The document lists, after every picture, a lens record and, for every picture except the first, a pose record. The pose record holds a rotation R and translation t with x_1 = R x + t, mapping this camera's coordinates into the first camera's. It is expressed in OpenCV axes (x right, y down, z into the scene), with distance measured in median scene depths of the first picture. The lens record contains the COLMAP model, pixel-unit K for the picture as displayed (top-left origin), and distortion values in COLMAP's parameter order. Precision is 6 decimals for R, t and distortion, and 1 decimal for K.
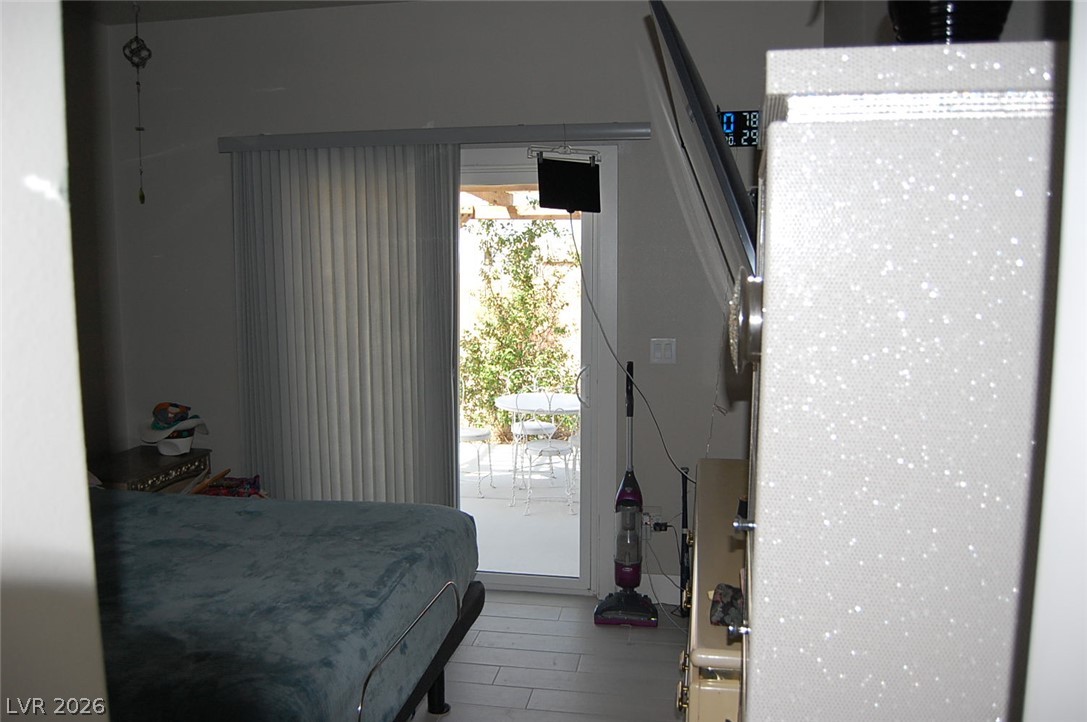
lens RADIAL K [[849.7, 0, 543.6], [0, 849.7, 363.3], [0, 0, 1]] dist [-0.086802, 0.020990]
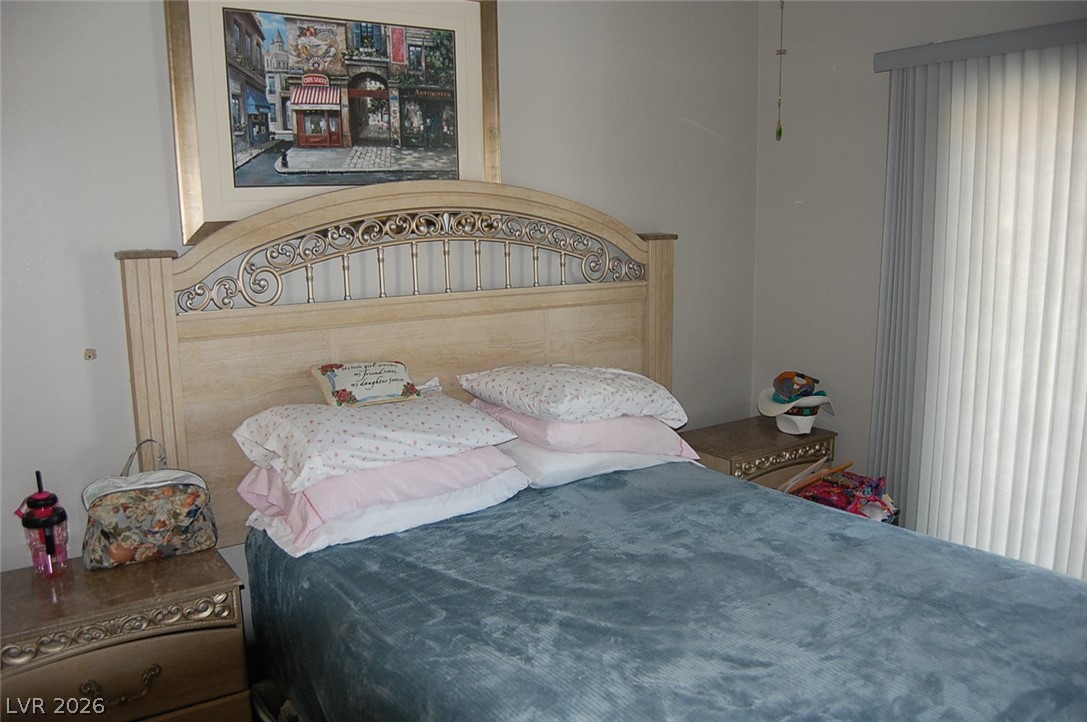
lens RADIAL K [[849.7, 0, 535.8], [0, 849.7, 357.8], [0, 0, 1]] dist [-0.086802, 0.020990]
pose [[0.699204, 0.112318, -0.706044, -0.026348], [-0.074087, 0.993648, 0.084701, -0.027358], [0.711073, -0.006915, 0.703084, 0.244410]]
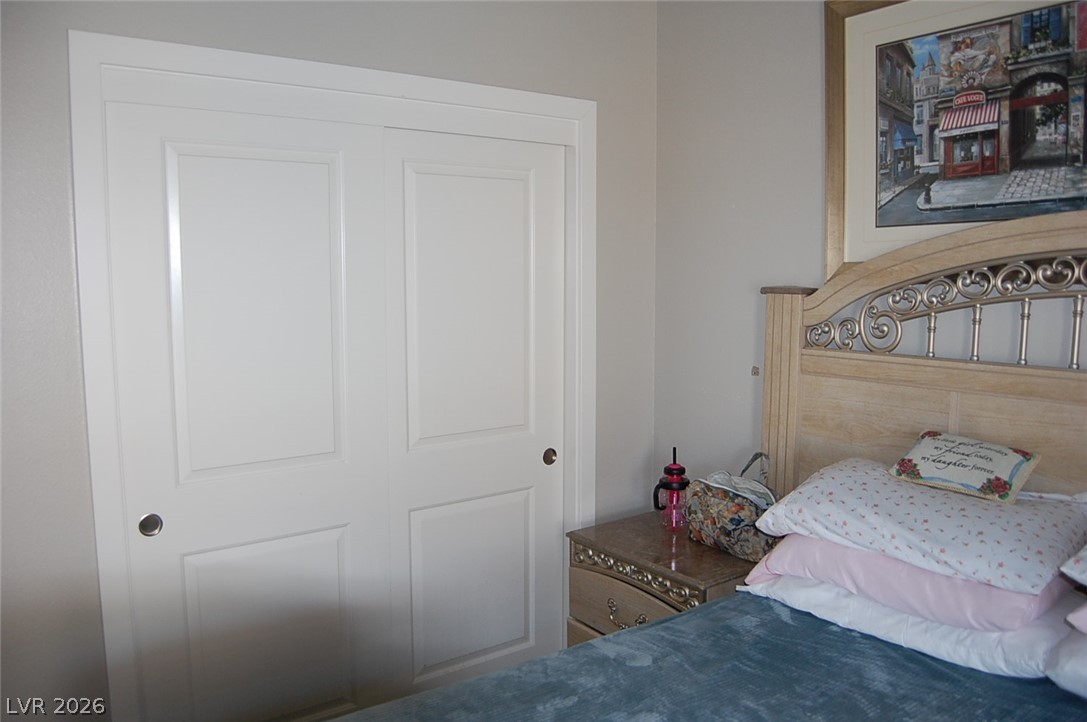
lens RADIAL K [[849.7, 0, 542.7], [0, 849.7, 362.4], [0, 0, 1]] dist [-0.086802, 0.020990]
pose [[-0.694527, 0.083468, -0.714608, -0.029619], [-0.079008, 0.978392, 0.191067, -0.074380], [0.715115, 0.189161, -0.672926, 0.677824]]
